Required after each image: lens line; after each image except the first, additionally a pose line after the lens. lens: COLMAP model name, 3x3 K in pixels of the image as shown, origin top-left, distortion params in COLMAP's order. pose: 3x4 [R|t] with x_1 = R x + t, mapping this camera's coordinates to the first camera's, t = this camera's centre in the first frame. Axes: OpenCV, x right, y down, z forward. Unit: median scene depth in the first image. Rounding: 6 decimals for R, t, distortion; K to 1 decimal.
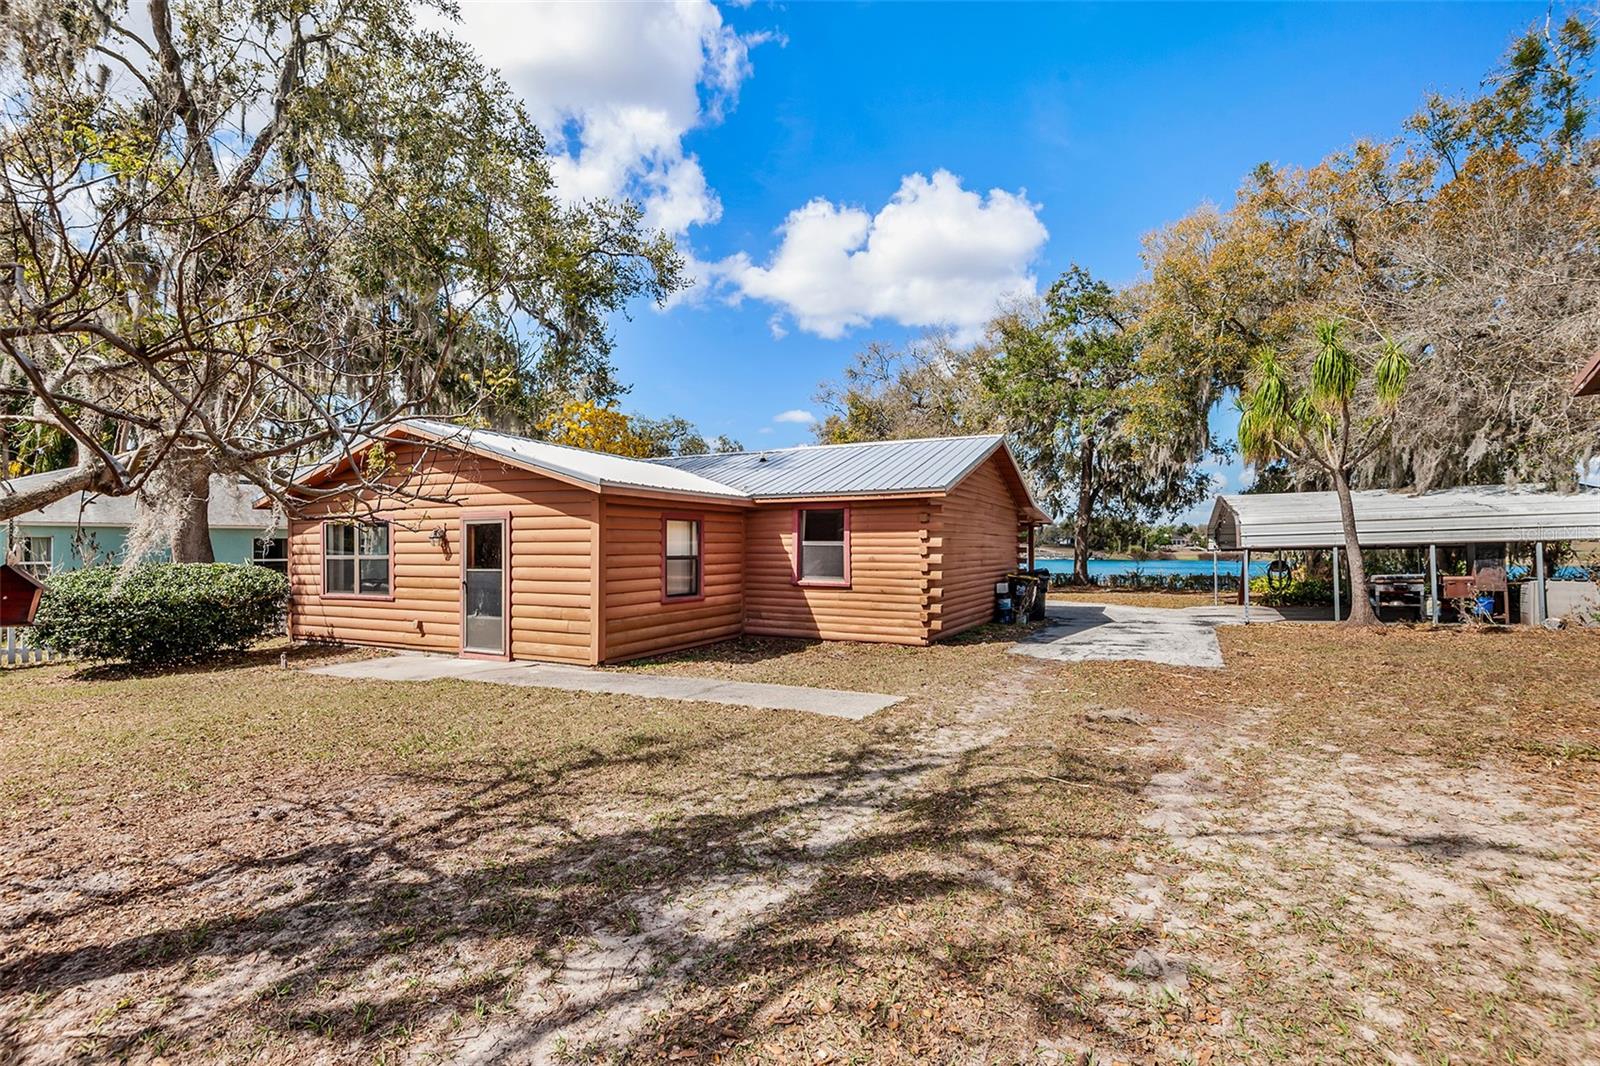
lens RADIAL K [[730.2, 0, 801.7], [0, 730.2, 532.0], [0, 0, 1]] dist [0.031051, -0.018987]
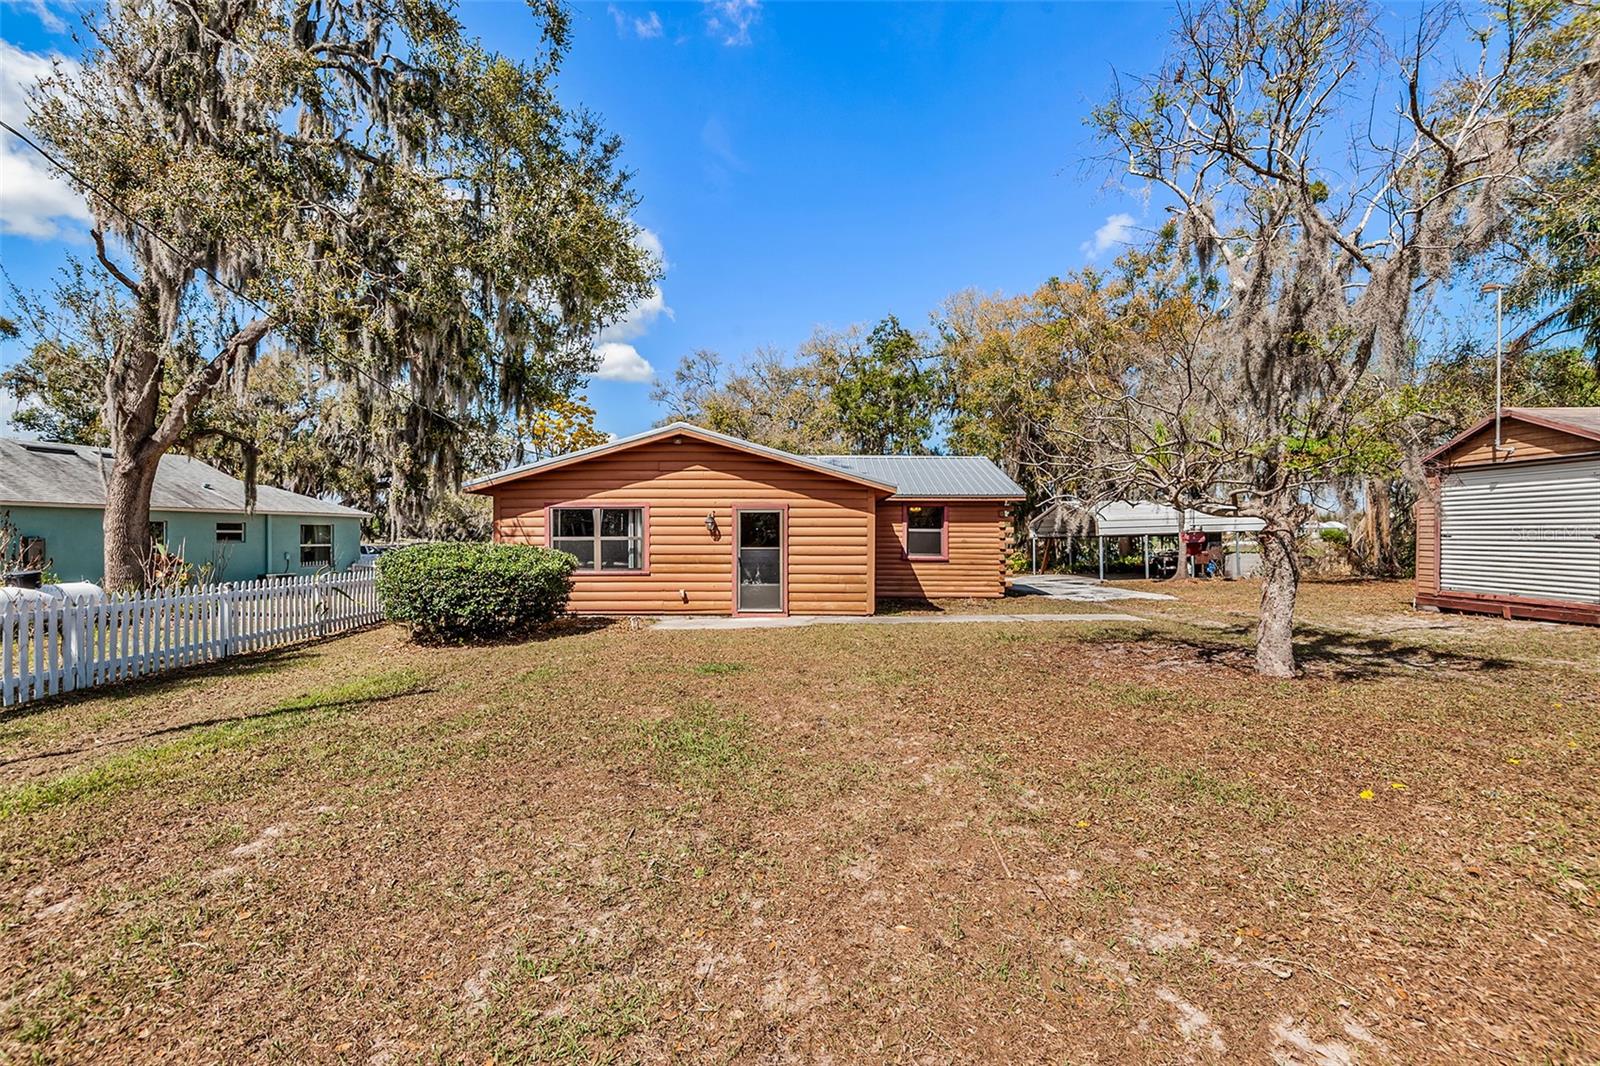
lens RADIAL K [[730.2, 0, 799.4], [0, 730.2, 536.2], [0, 0, 1]] dist [0.031051, -0.018987]
pose [[0.891649, 0.005603, 0.452693, -0.914238], [-0.013124, 0.999823, 0.013475, 0.012056], [-0.452537, -0.017956, 0.891565, -0.170257]]
